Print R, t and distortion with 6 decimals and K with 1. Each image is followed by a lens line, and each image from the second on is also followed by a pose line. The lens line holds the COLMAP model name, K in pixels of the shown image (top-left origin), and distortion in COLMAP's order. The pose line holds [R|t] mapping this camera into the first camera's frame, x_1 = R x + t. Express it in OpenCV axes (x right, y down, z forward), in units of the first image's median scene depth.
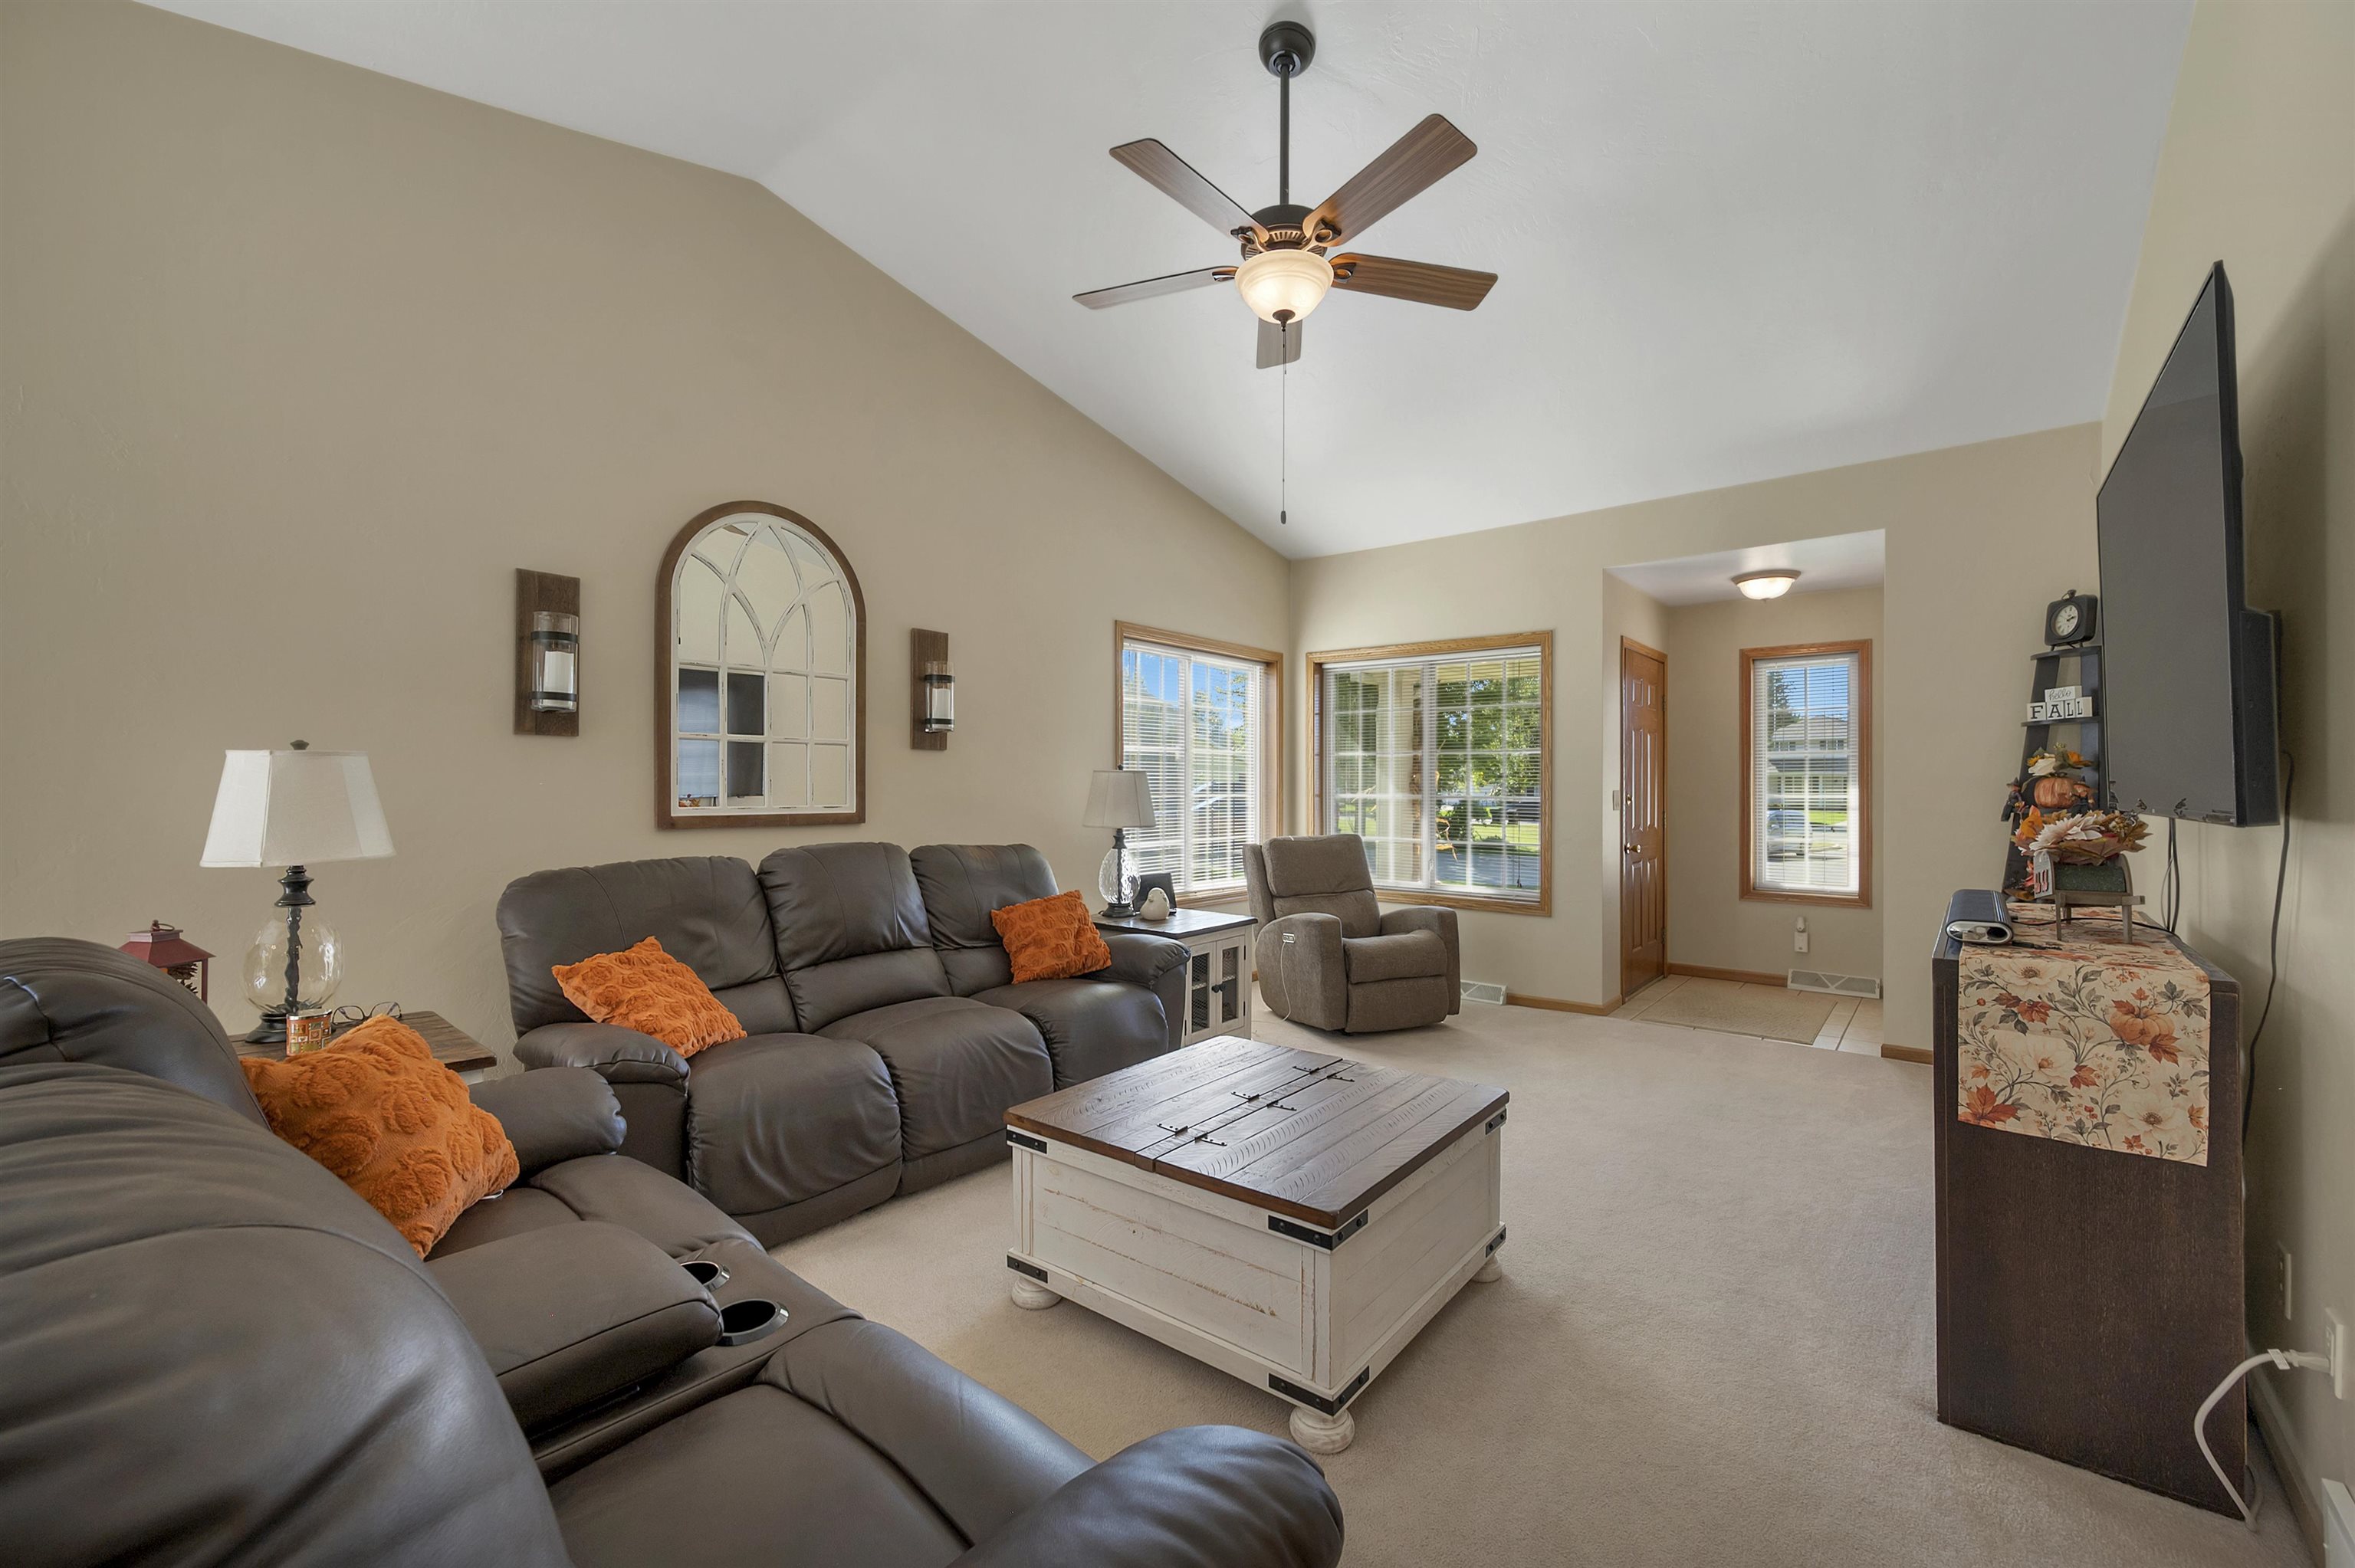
lens RADIAL K [[970.1, 0, 1176.3], [0, 970.1, 796.2], [0, 0, 1]] dist [-0.001032, -0.000139]
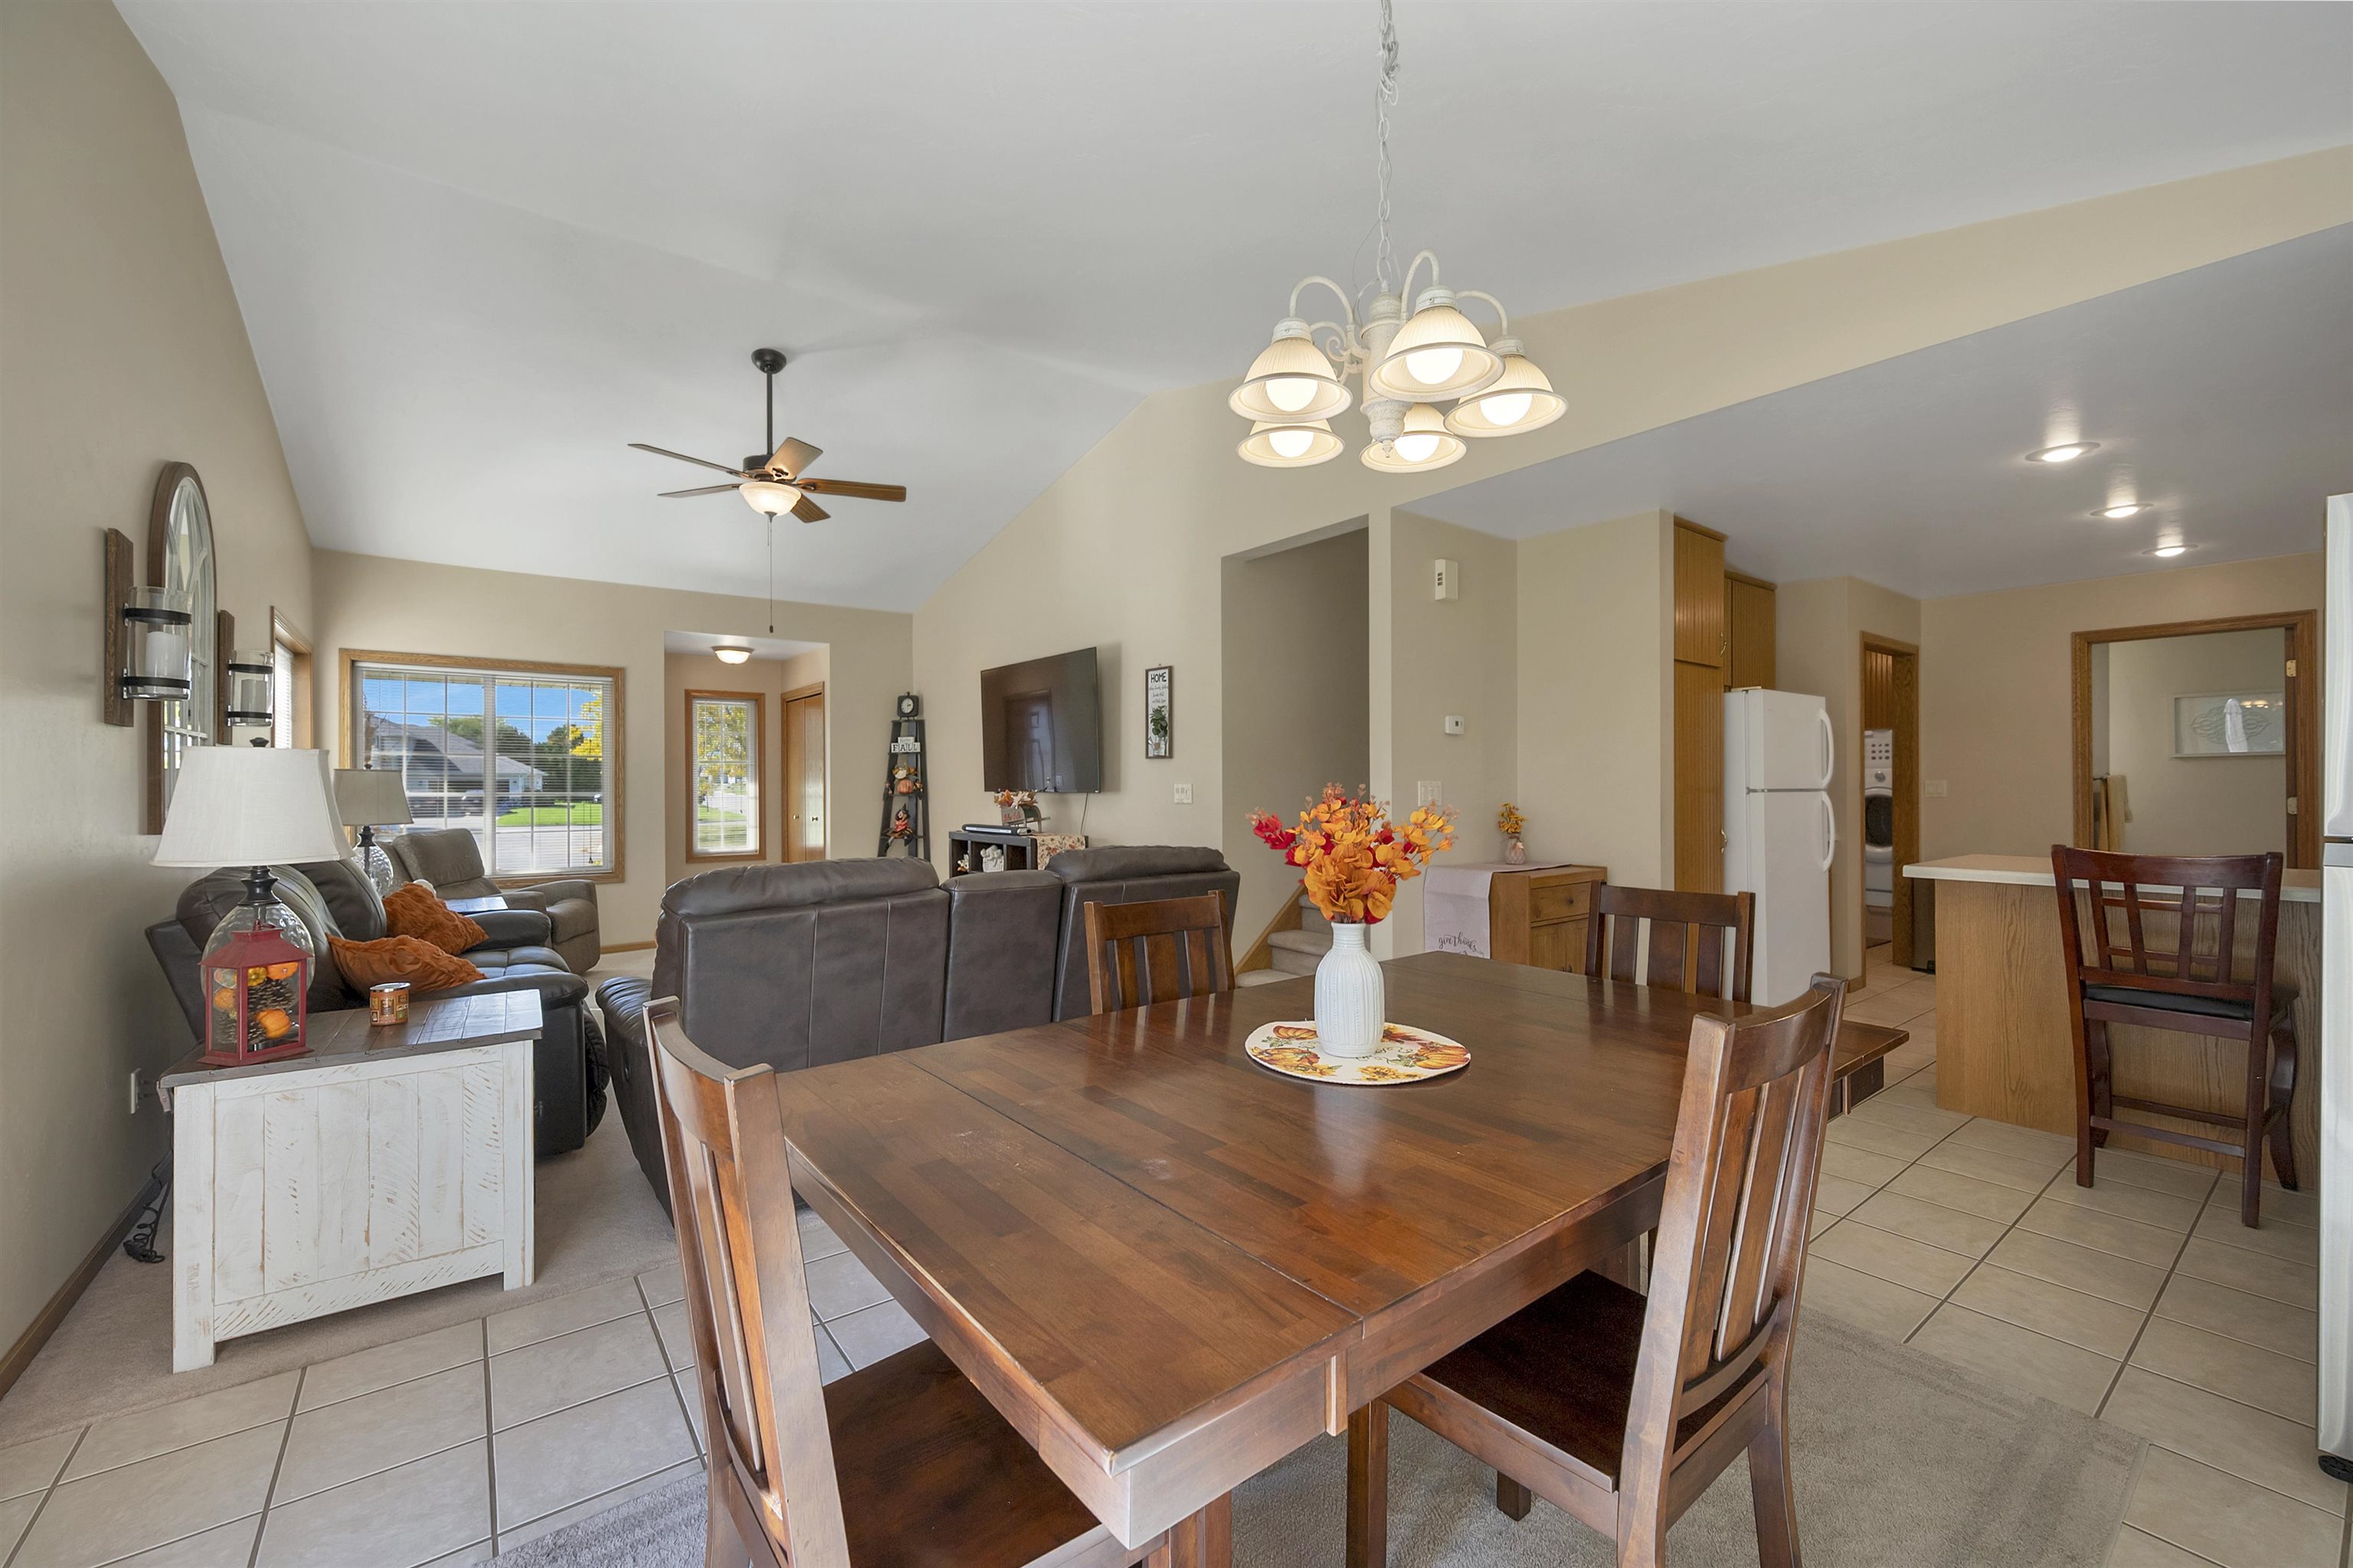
lens RADIAL K [[928.4, 0, 1176.5], [0, 928.4, 784.0], [0, 0, 1]] dist [0.012221, -0.000031]
pose [[0.234161, -0.002130, 0.972195, -0.853632], [0.011040, 0.999939, -0.000468, -0.001630], [-0.972135, 0.010843, 0.234170, -0.048738]]
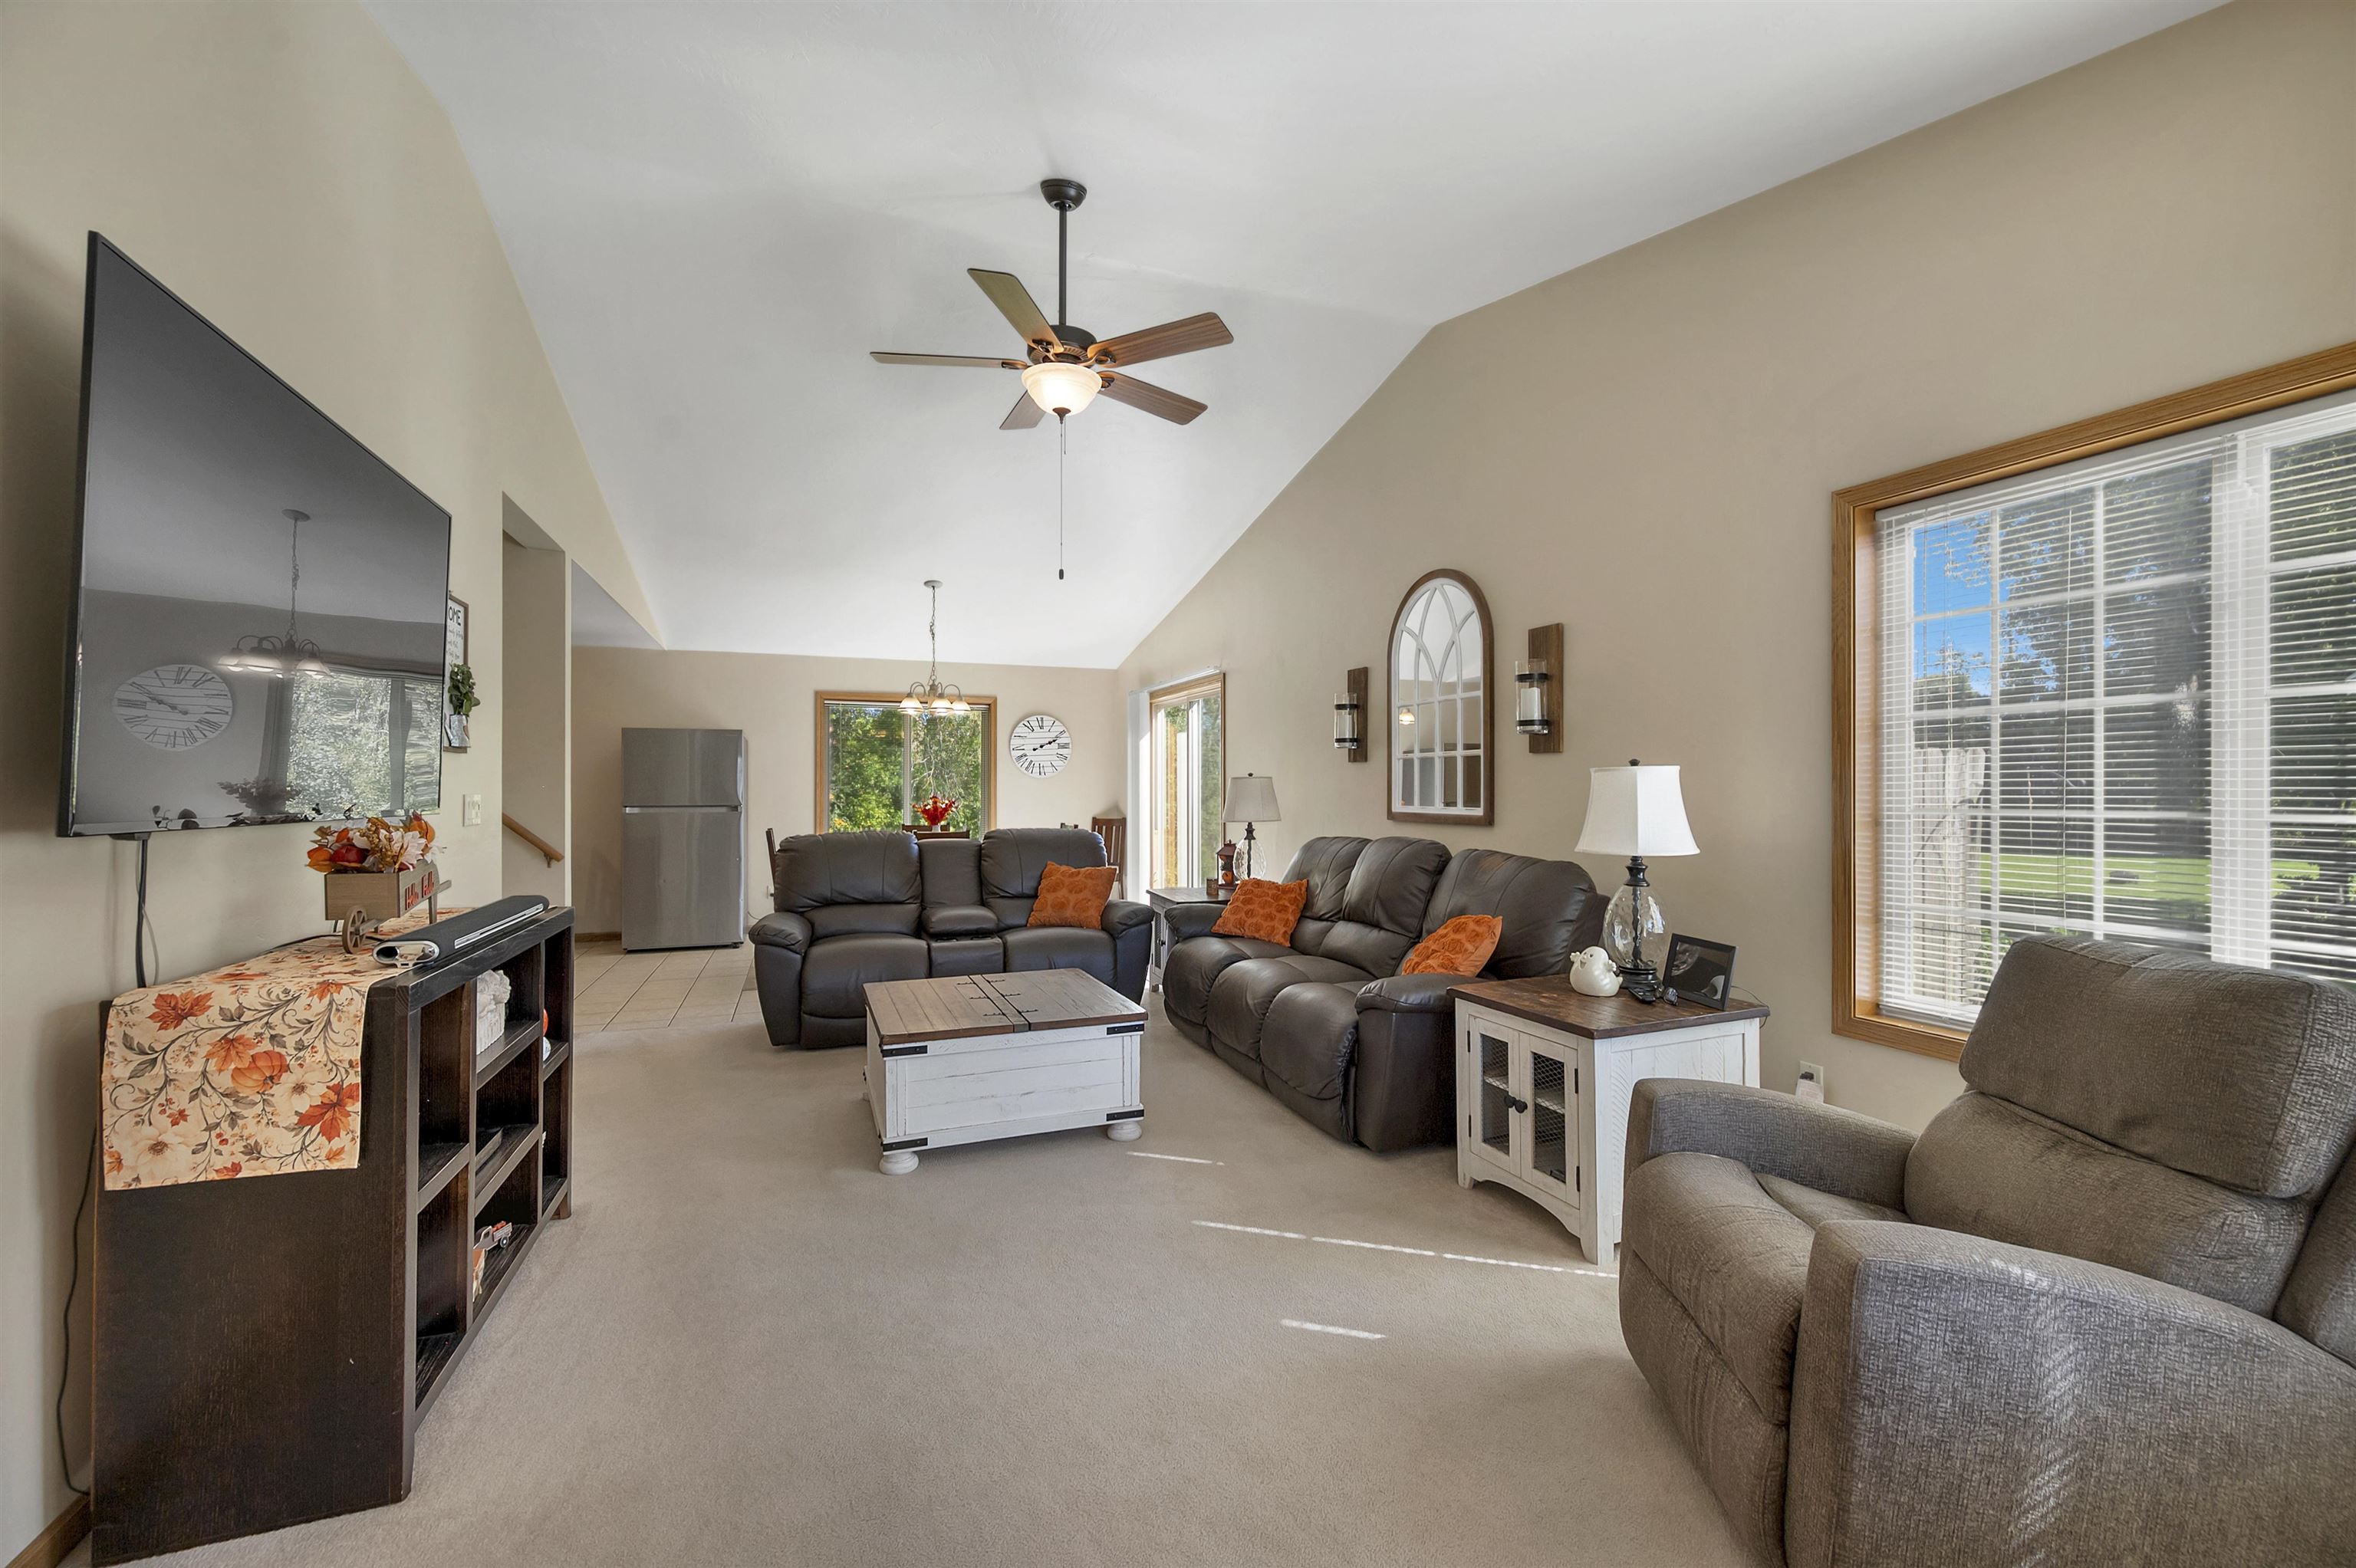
lens RADIAL K [[946.8, 0, 1181.0], [0, 946.8, 792.2], [0, 0, 1]] dist [-0.000870, -0.000402]
pose [[-0.512923, -0.001956, -0.858432, 0.676450], [-0.007940, 0.999965, 0.002465, -0.007622], [0.858398, 0.008081, -0.512921, 1.102184]]
